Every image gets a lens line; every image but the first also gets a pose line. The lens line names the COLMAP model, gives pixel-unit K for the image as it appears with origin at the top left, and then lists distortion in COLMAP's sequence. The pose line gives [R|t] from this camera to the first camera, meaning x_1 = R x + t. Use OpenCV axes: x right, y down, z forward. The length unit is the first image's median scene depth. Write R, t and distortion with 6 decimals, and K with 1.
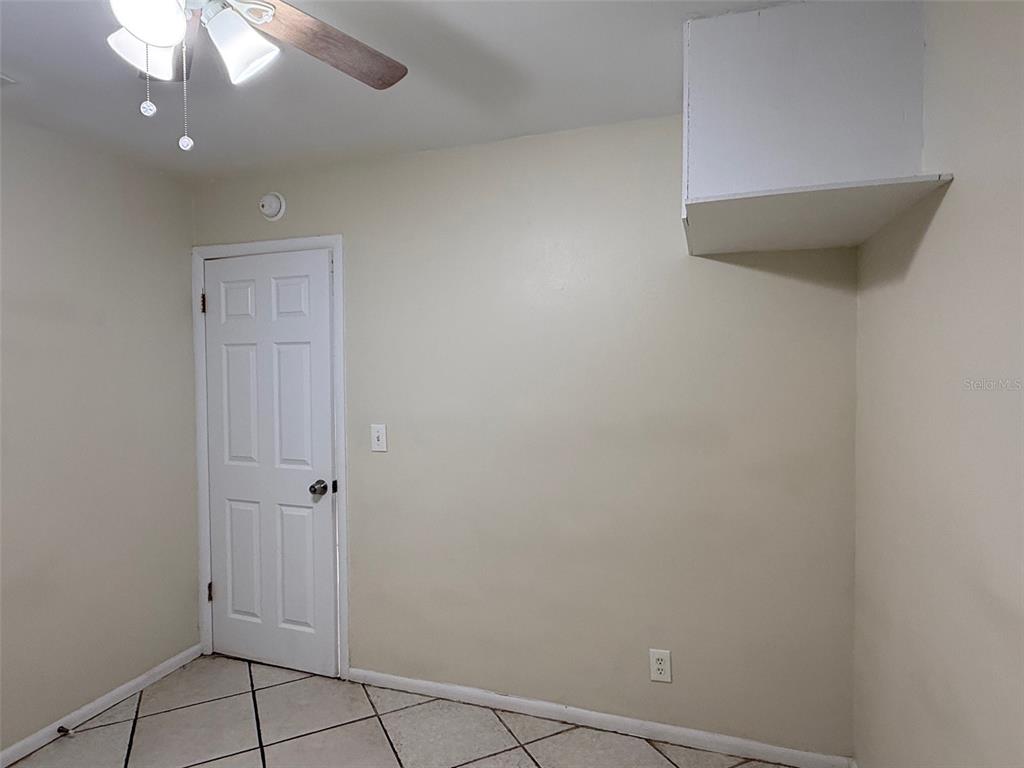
lens RADIAL K [[590.5, 0, 418.9], [0, 590.5, 406.1], [0, 0, 1]] dist [0.043769, 0.000299]
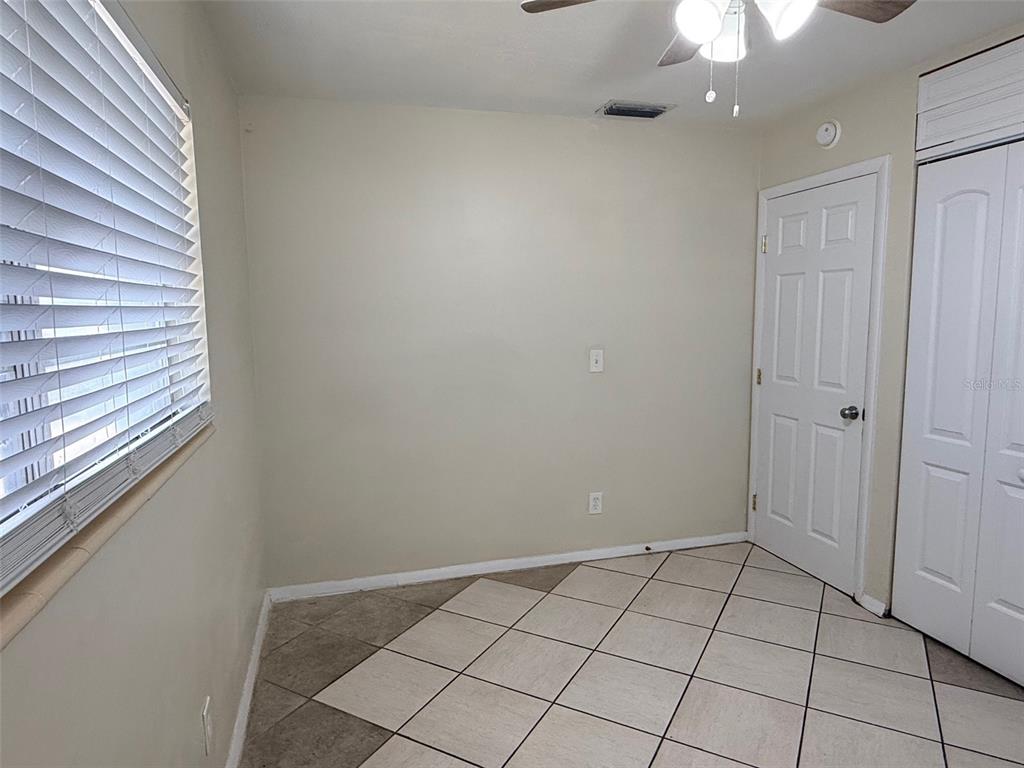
lens RADIAL K [[629.3, 0, 504.4], [0, 629.3, 384.2], [0, 0, 1]] dist [-0.002613, 0.000599]
pose [[0.608964, 0.087225, -0.788387, 0.311989], [-0.024873, 0.995546, 0.090932, 0.006083], [0.792808, -0.035765, 0.608422, -0.132593]]
